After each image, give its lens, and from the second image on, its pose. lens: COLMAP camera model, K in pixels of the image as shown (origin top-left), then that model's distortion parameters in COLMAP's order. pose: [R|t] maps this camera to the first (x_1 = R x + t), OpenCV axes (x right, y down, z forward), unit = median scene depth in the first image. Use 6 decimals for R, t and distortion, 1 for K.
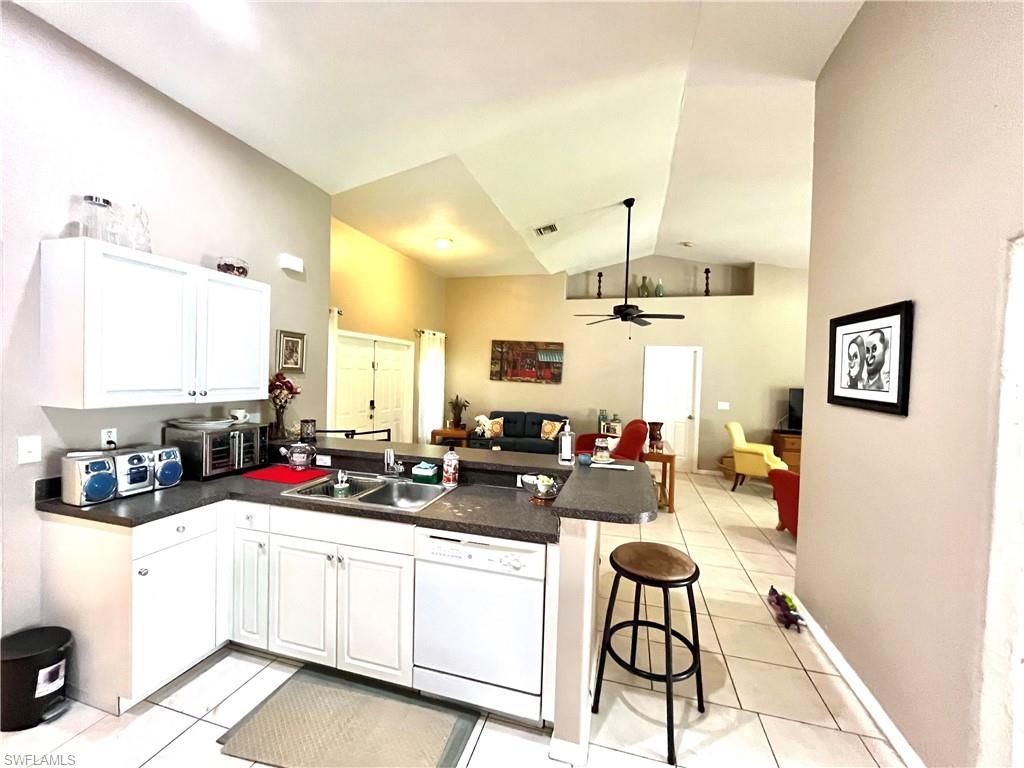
lens RADIAL K [[413.9, 0, 512.2], [0, 413.9, 384.9], [0, 0, 1]] dist [-0.002976, 0.000222]
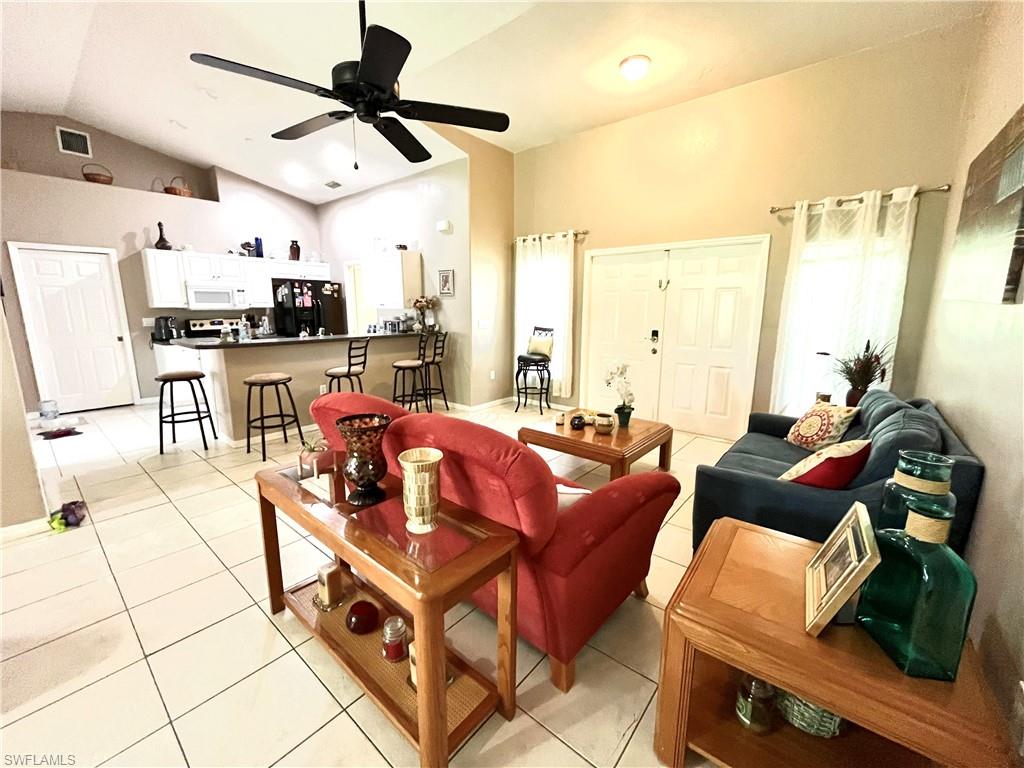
lens RADIAL K [[413.9, 0, 511.8], [0, 413.9, 385.1], [0, 0, 1]] dist [-0.002976, 0.000222]
pose [[-0.403437, 0.136469, -0.904773, 1.124372], [-0.038902, 0.985363, 0.165971, 0.047566], [0.914180, 0.102157, -0.392223, 2.430150]]
